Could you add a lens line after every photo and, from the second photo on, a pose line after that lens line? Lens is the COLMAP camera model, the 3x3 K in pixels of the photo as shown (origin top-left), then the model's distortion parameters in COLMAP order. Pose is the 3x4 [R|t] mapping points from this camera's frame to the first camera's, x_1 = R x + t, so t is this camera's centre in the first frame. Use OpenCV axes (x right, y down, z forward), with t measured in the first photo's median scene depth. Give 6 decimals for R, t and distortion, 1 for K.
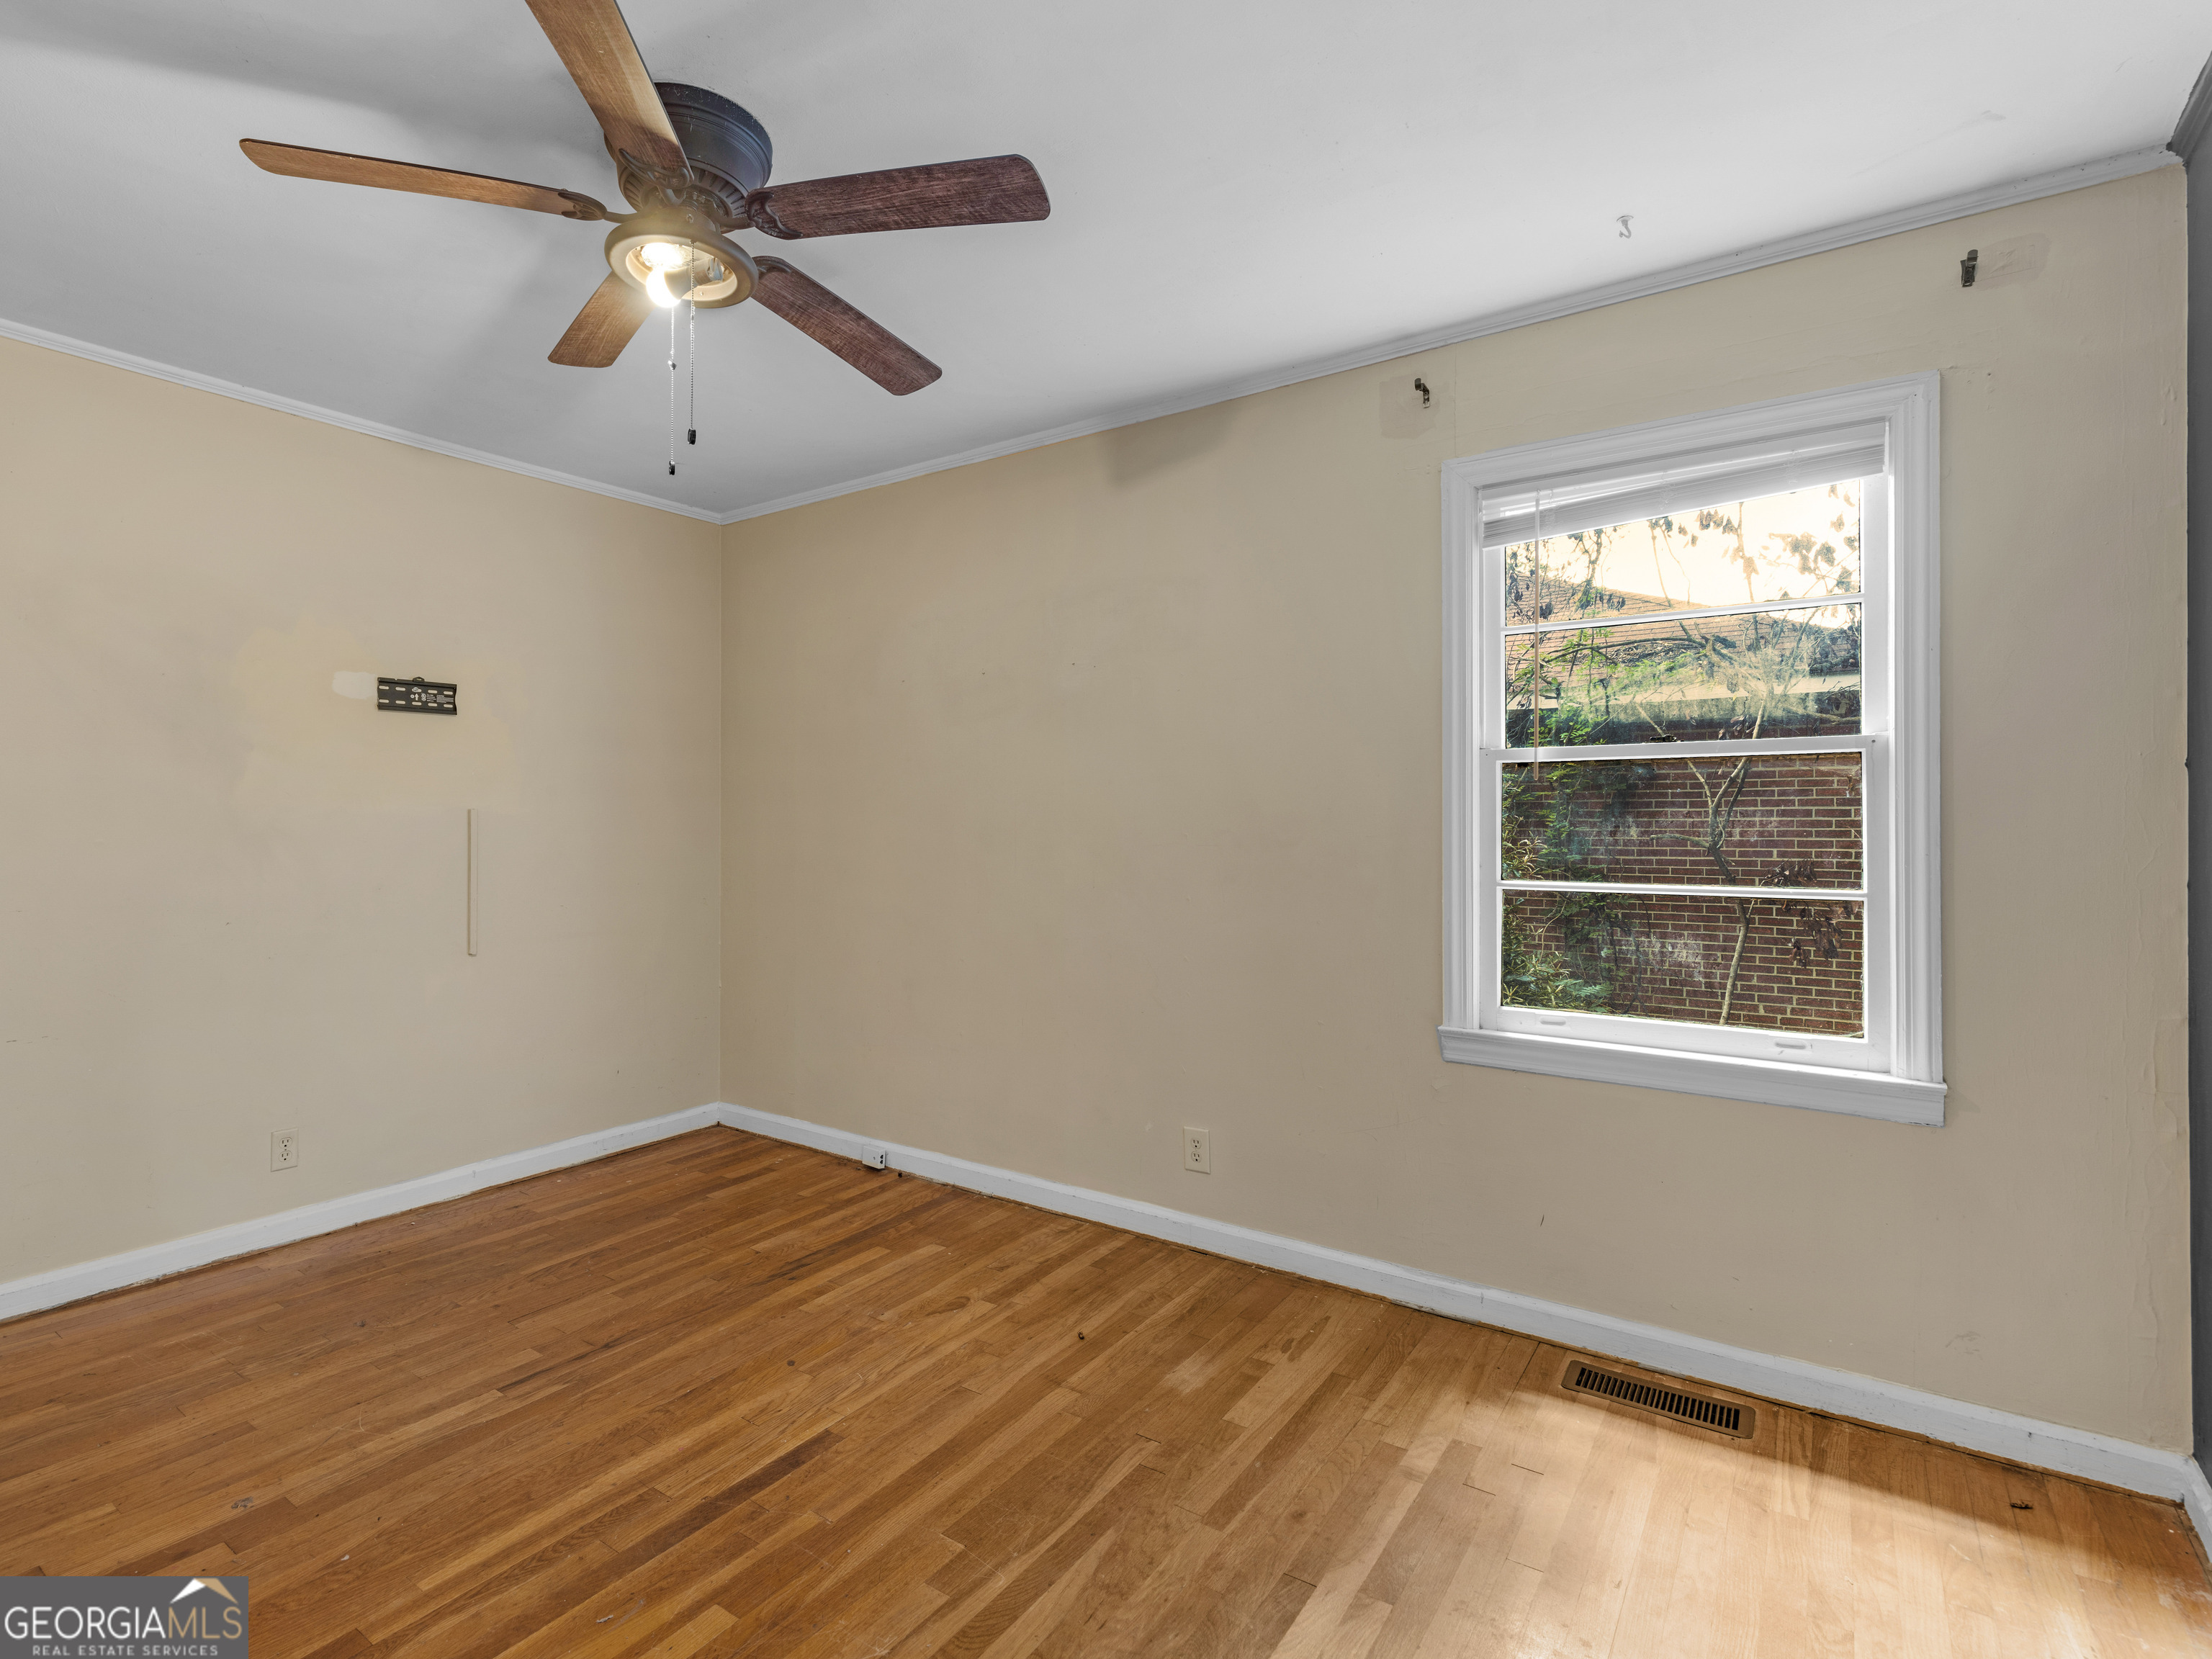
lens RADIAL K [[1097.7, 0, 920.7], [0, 1097.7, 813.6], [0, 0, 1]] dist [0.013404, -0.003945]
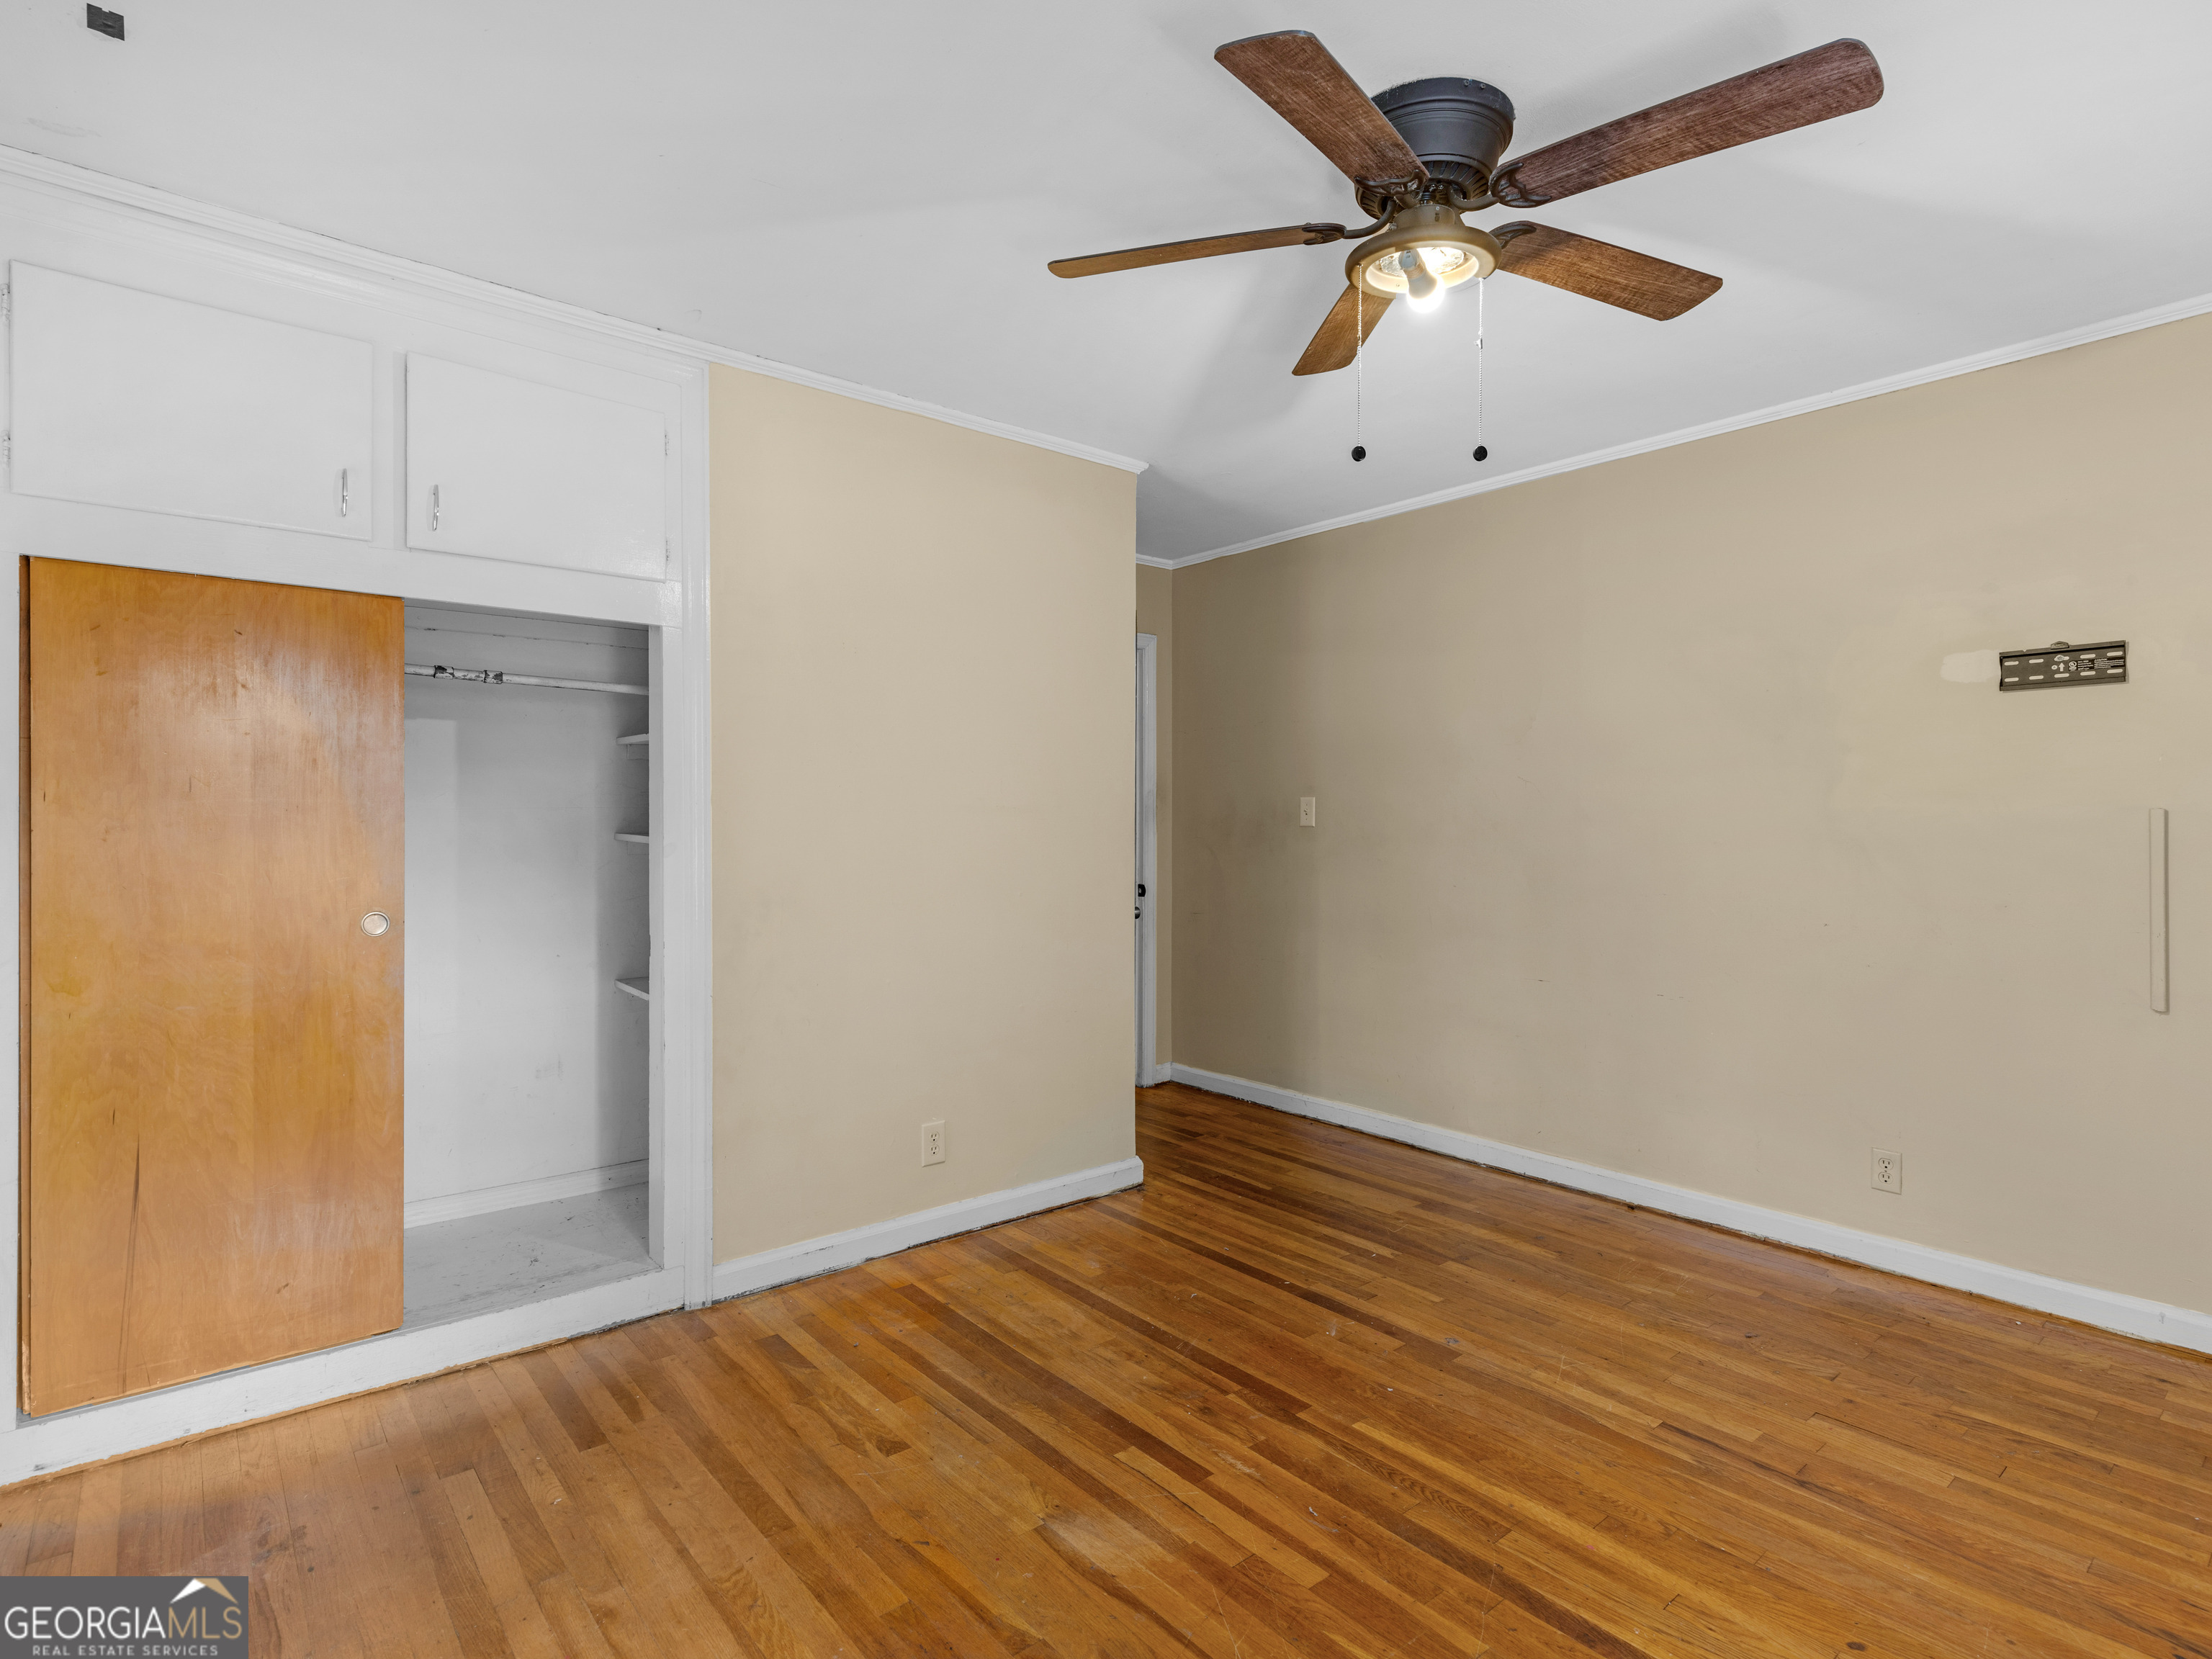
lens RADIAL K [[1169.8, 0, 1213.7], [0, 1169.8, 816.4], [0, 0, 1]] dist [0.010147, -0.004146]
pose [[-0.145088, -0.007336, -0.989392, 0.608328], [0.004860, 0.999955, -0.008127, 0.005857], [0.989407, -0.005987, -0.145046, 0.689759]]
